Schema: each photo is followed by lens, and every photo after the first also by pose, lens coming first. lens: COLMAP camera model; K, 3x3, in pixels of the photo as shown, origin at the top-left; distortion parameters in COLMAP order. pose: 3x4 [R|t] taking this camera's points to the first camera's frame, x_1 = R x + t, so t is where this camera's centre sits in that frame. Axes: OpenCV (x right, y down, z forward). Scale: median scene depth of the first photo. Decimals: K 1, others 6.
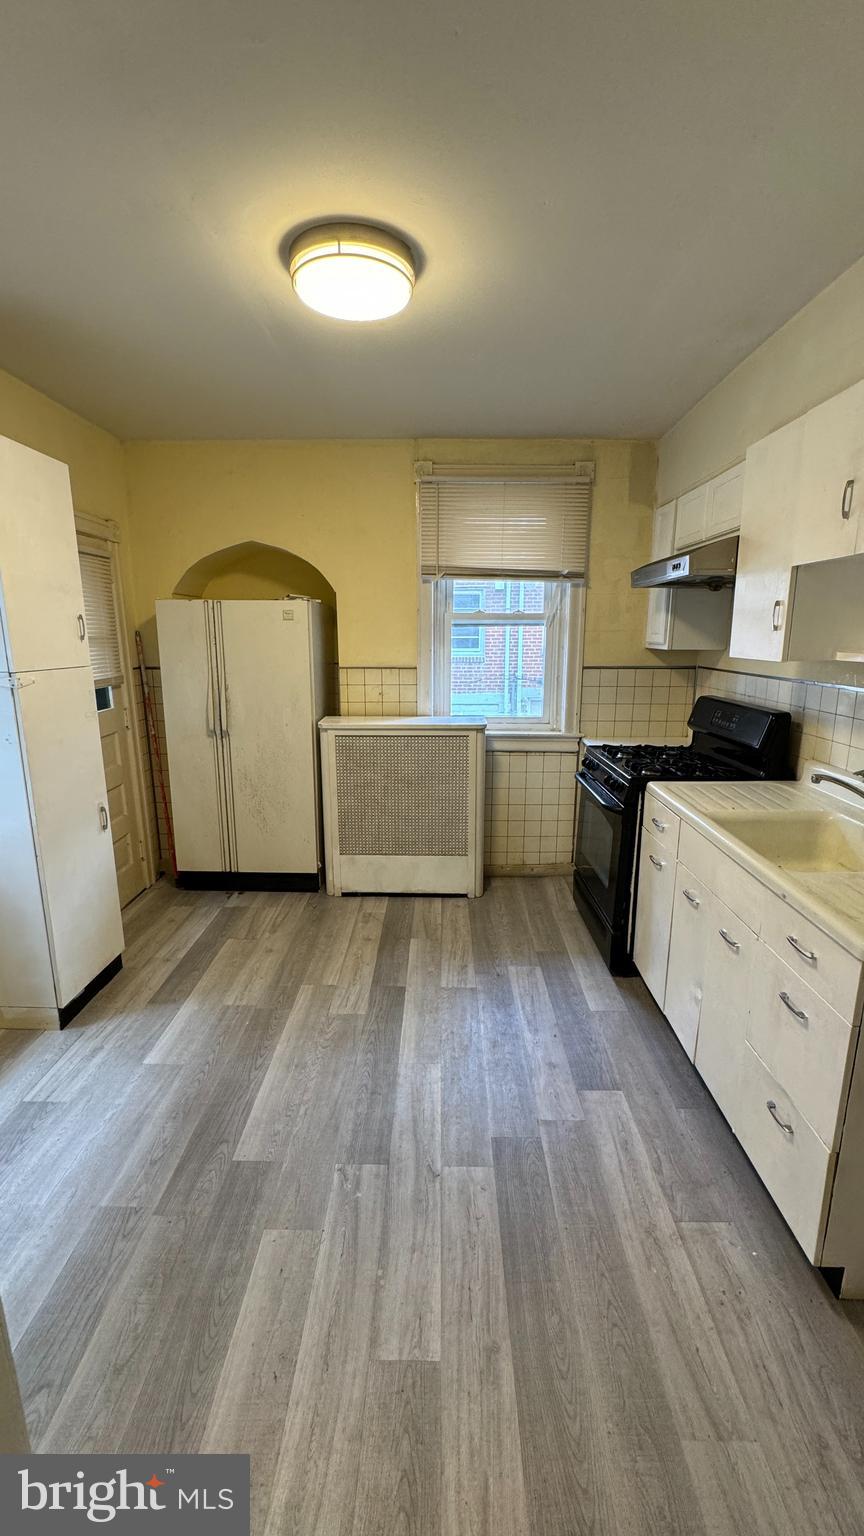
lens RADIAL K [[613.4, 0, 433.0], [0, 613.4, 767.1], [0, 0, 1]] dist [-0.005371, 0.001397]
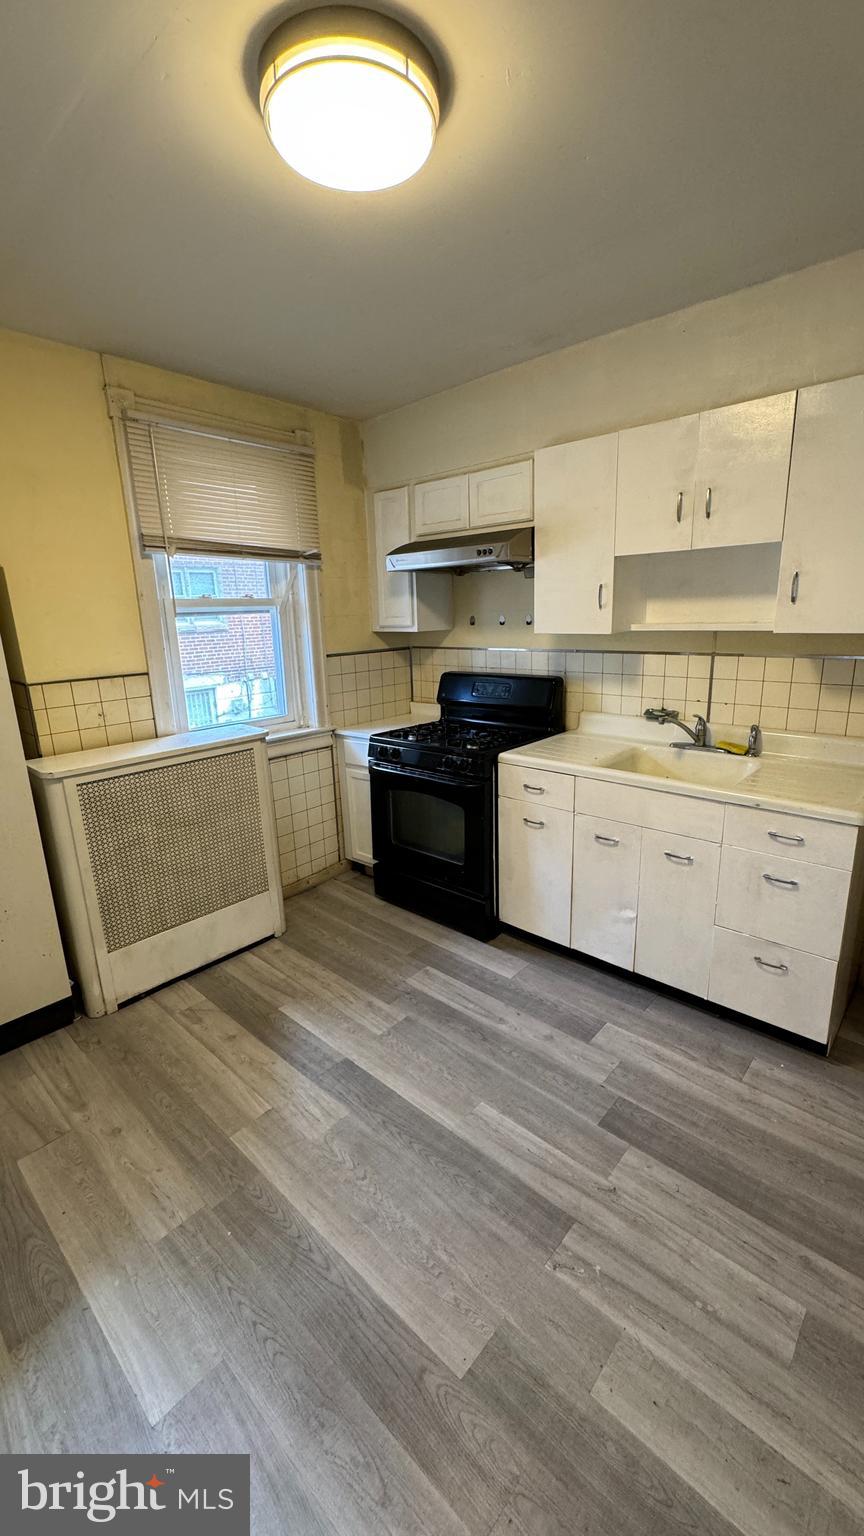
lens RADIAL K [[613.4, 0, 431.1], [0, 613.4, 767.1], [0, 0, 1]] dist [-0.005371, 0.001397]
pose [[0.663785, -0.205797, 0.719053, -0.499989], [0.191842, 0.976083, 0.102264, -0.085331], [-0.722901, 0.070063, 0.687390, 0.347576]]
